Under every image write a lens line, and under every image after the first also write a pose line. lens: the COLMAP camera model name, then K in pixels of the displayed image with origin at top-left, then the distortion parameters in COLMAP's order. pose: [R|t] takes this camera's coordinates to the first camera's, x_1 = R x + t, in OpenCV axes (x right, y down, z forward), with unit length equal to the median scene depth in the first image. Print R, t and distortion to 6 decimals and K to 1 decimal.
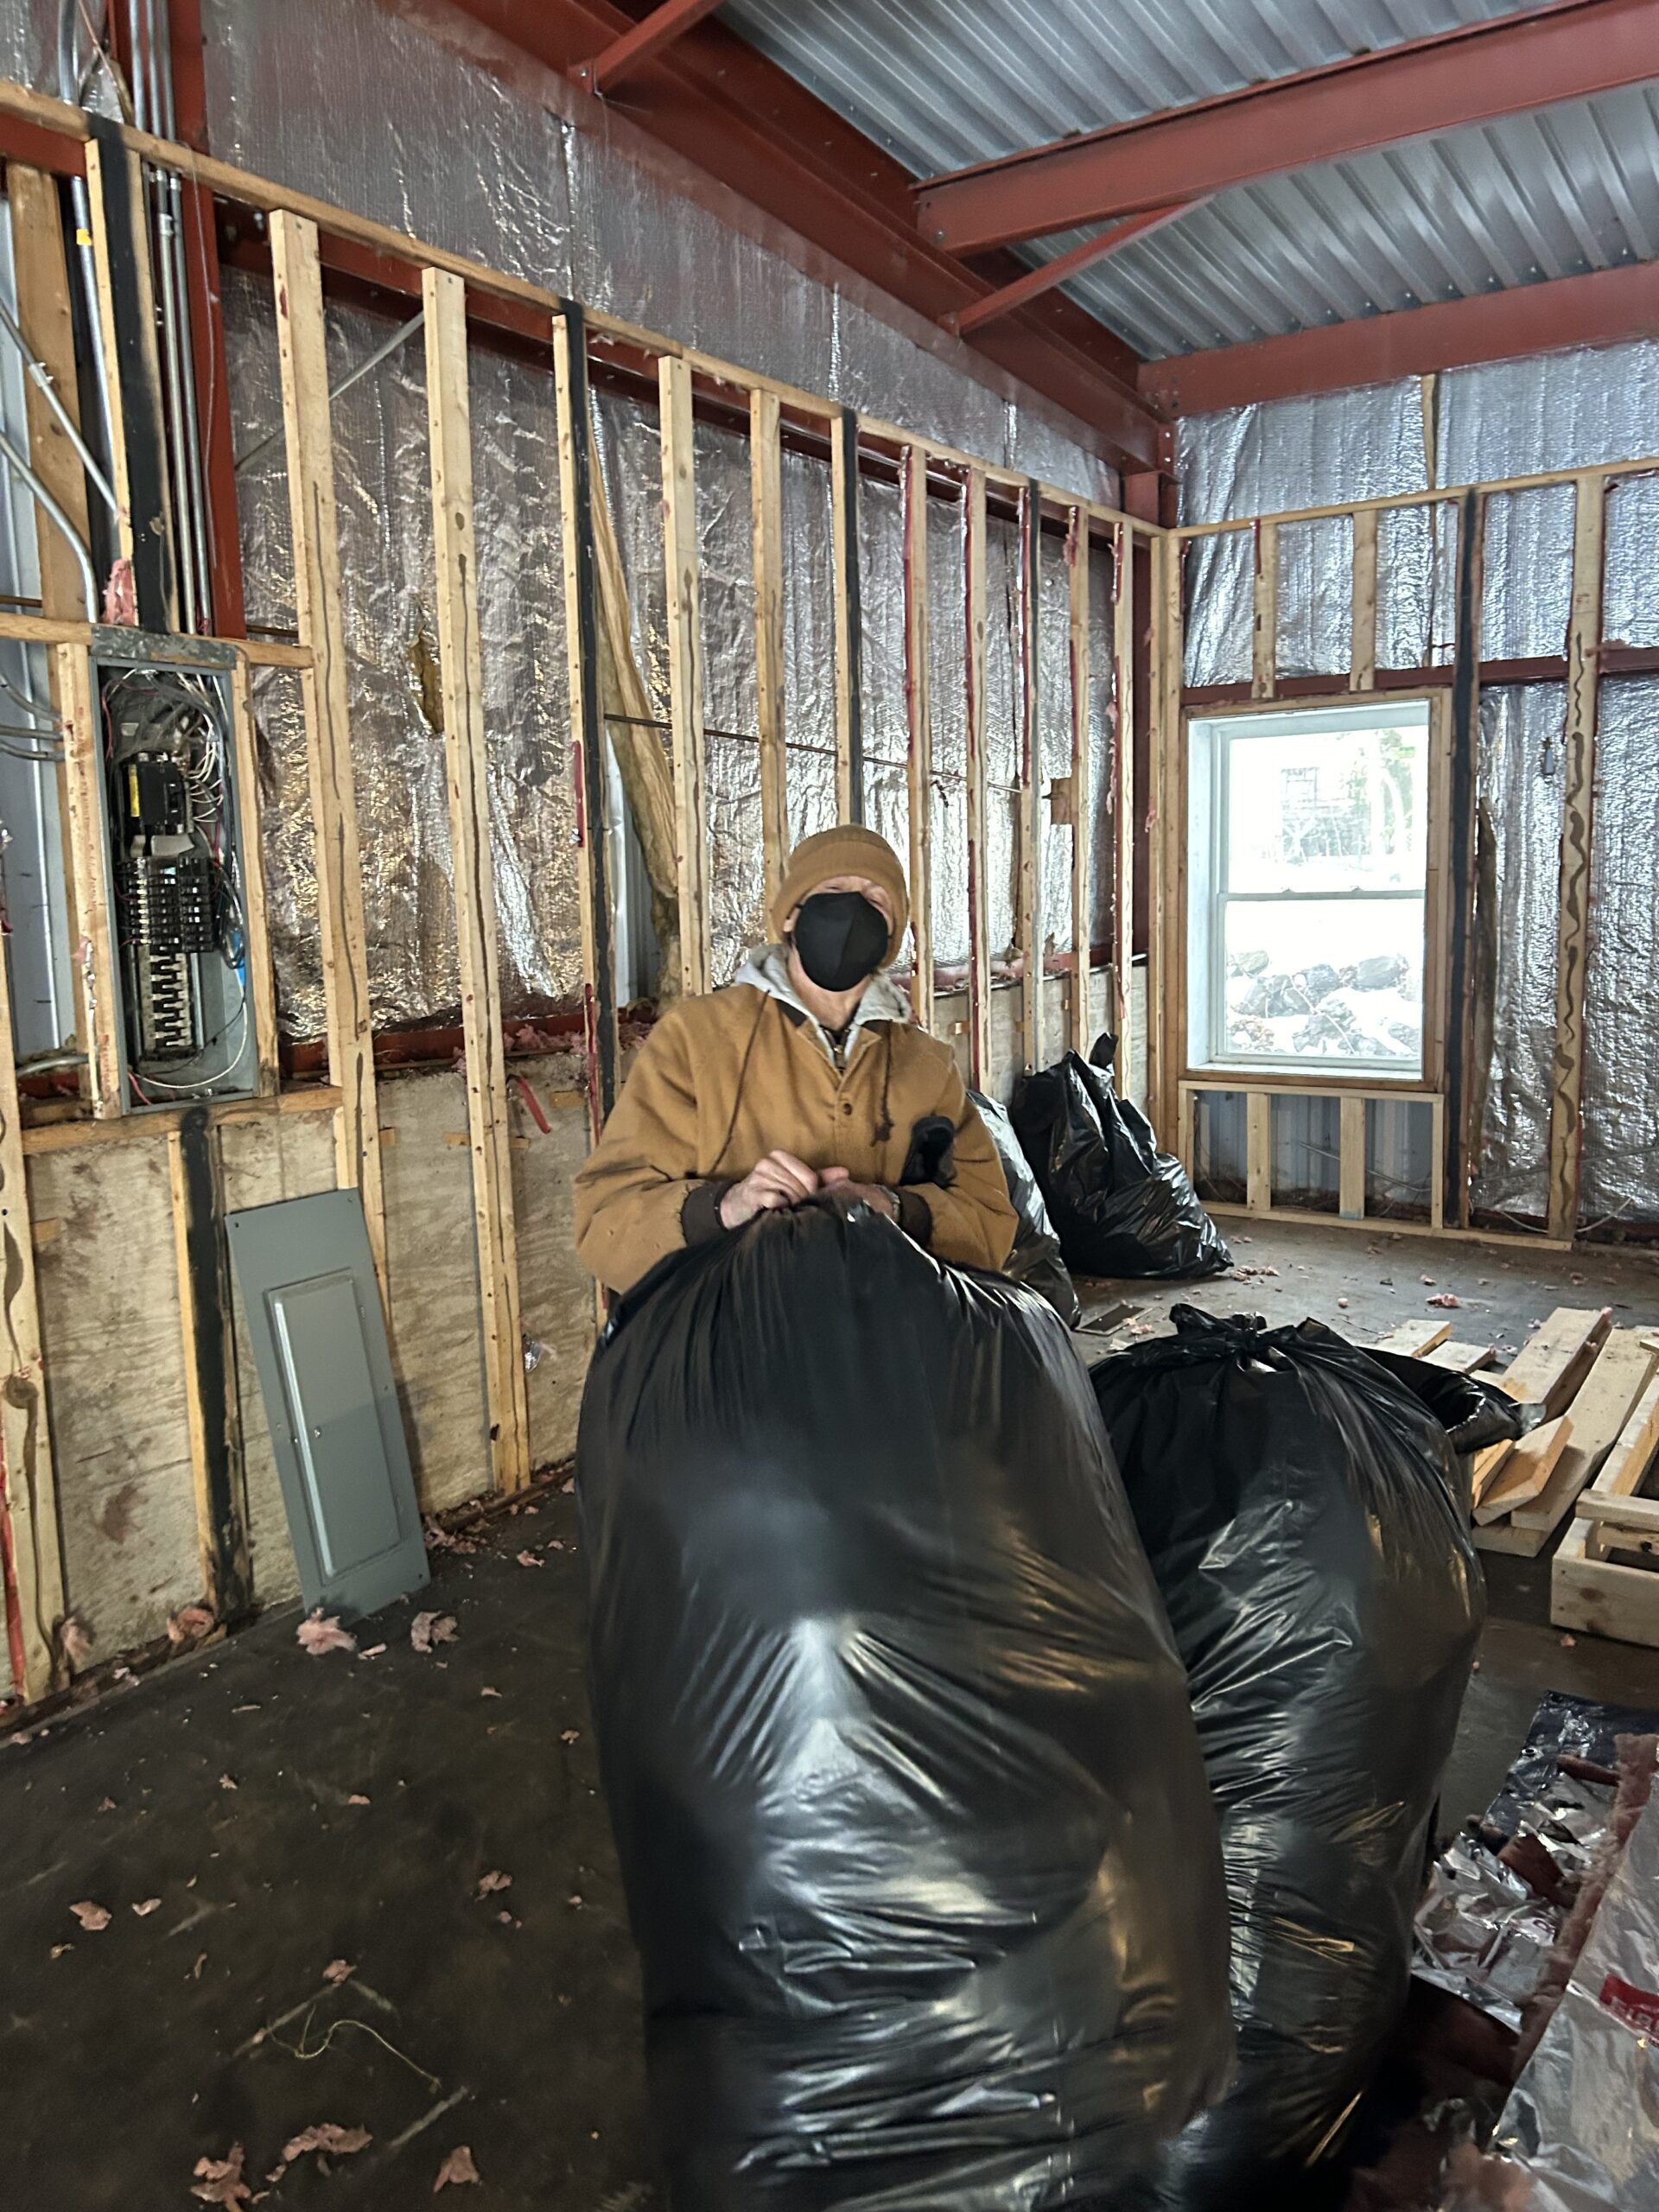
lens RADIAL K [[1663.4, 0, 824.4], [0, 1663.4, 1105.9], [0, 0, 1]] dist [0.025701, -0.011962]
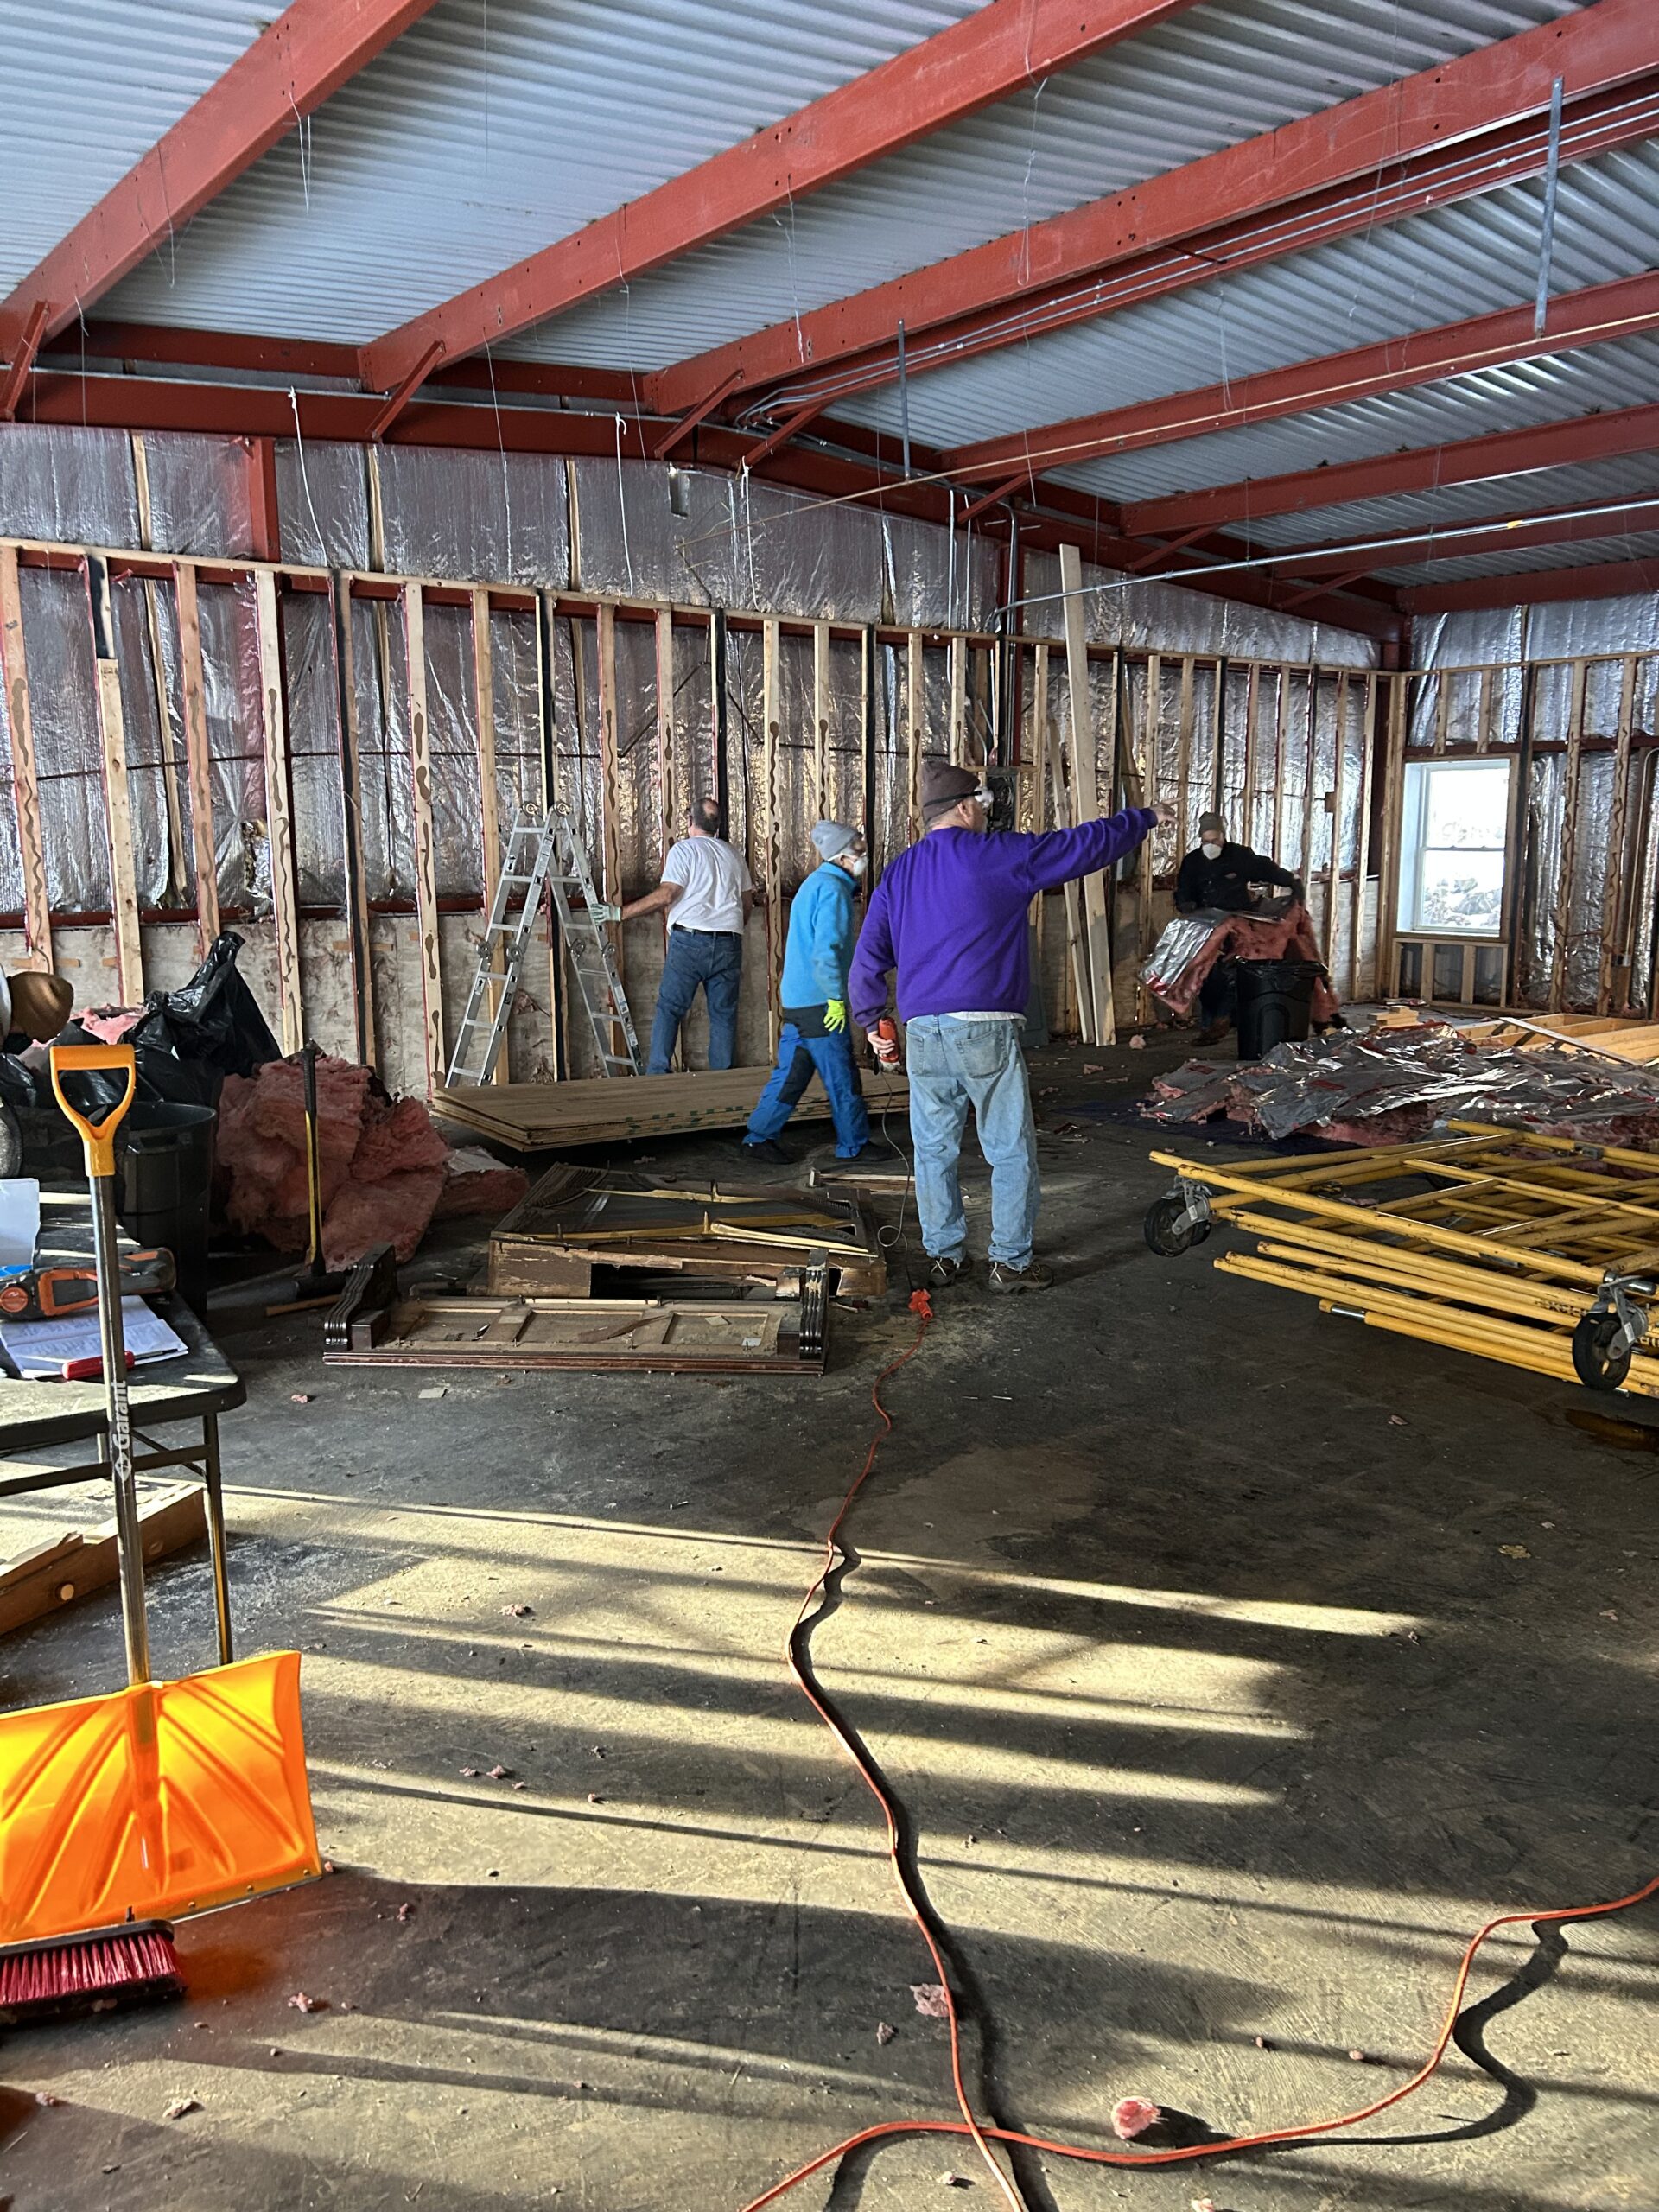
lens RADIAL K [[1663.4, 0, 825.3], [0, 1663.4, 1116.9], [0, 0, 1]] dist [0.025701, -0.011962]
pose [[0.951953, 0.077046, -0.296393, 0.189994], [-0.066002, 0.996707, 0.047104, 0.169730], [0.299046, -0.025278, 0.953904, -1.294610]]
